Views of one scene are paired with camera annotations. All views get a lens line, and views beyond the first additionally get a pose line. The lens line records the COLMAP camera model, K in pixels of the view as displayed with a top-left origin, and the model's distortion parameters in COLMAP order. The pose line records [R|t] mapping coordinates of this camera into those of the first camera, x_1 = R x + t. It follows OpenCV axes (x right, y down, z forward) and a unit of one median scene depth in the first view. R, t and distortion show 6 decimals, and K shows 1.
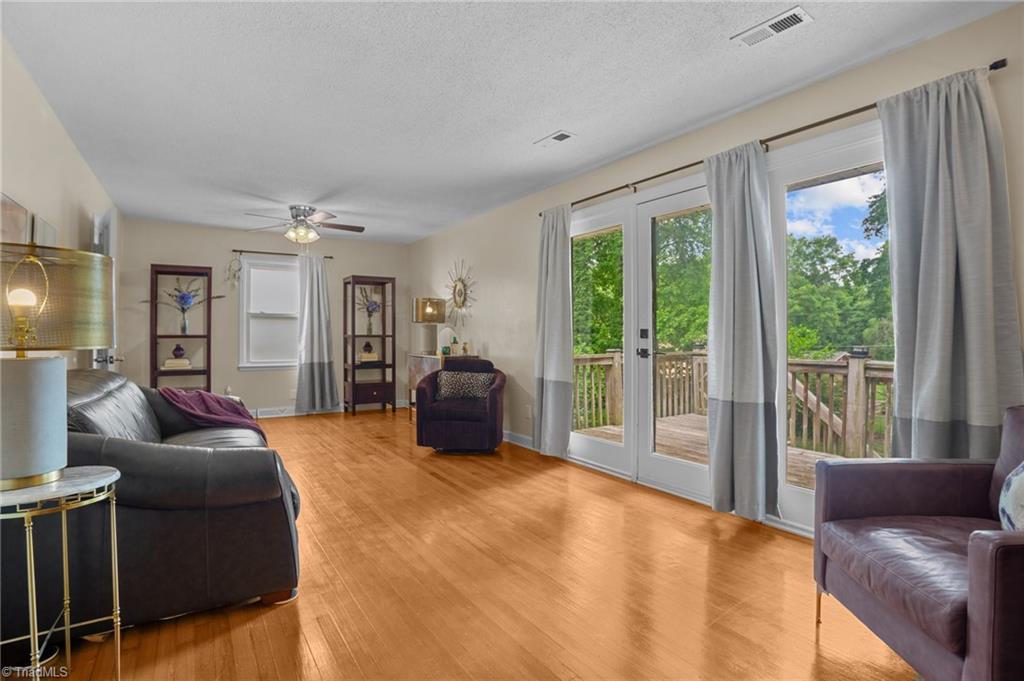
lens RADIAL K [[502.4, 0, 506.1], [0, 502.4, 336.7], [0, 0, 1]] dist [-0.059130, 0.021393]
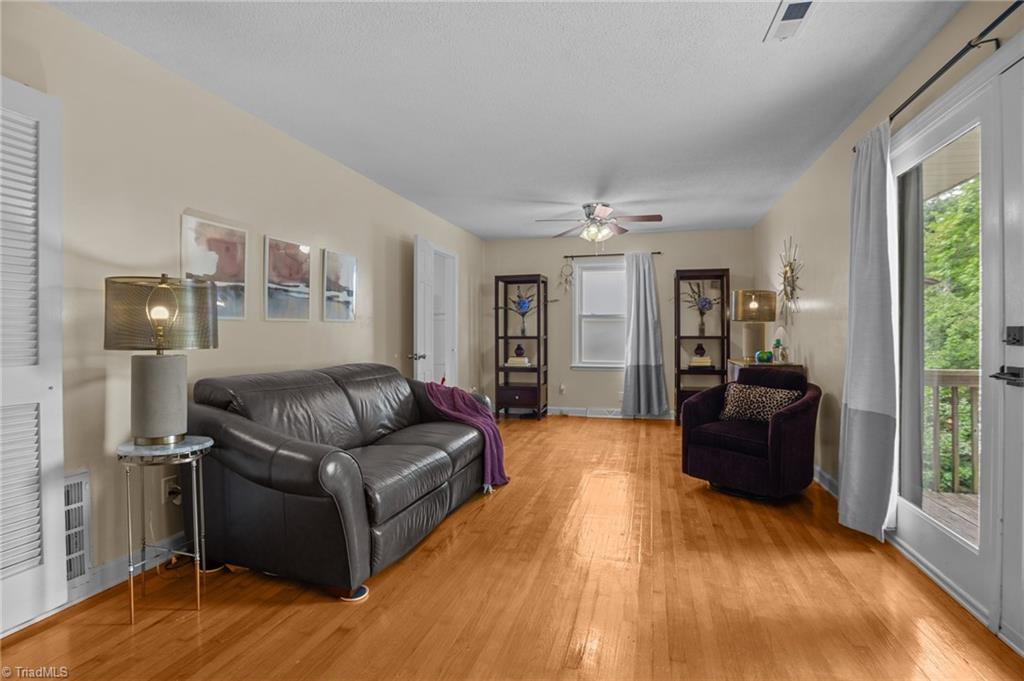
lens RADIAL K [[502.4, 0, 512.2], [0, 502.4, 343.6], [0, 0, 1]] dist [-0.059130, 0.021393]
pose [[0.664304, 0.012208, -0.747363, 0.195474], [-0.001834, 0.999890, 0.014702, -0.003627], [0.747461, -0.008396, 0.664253, 0.208495]]
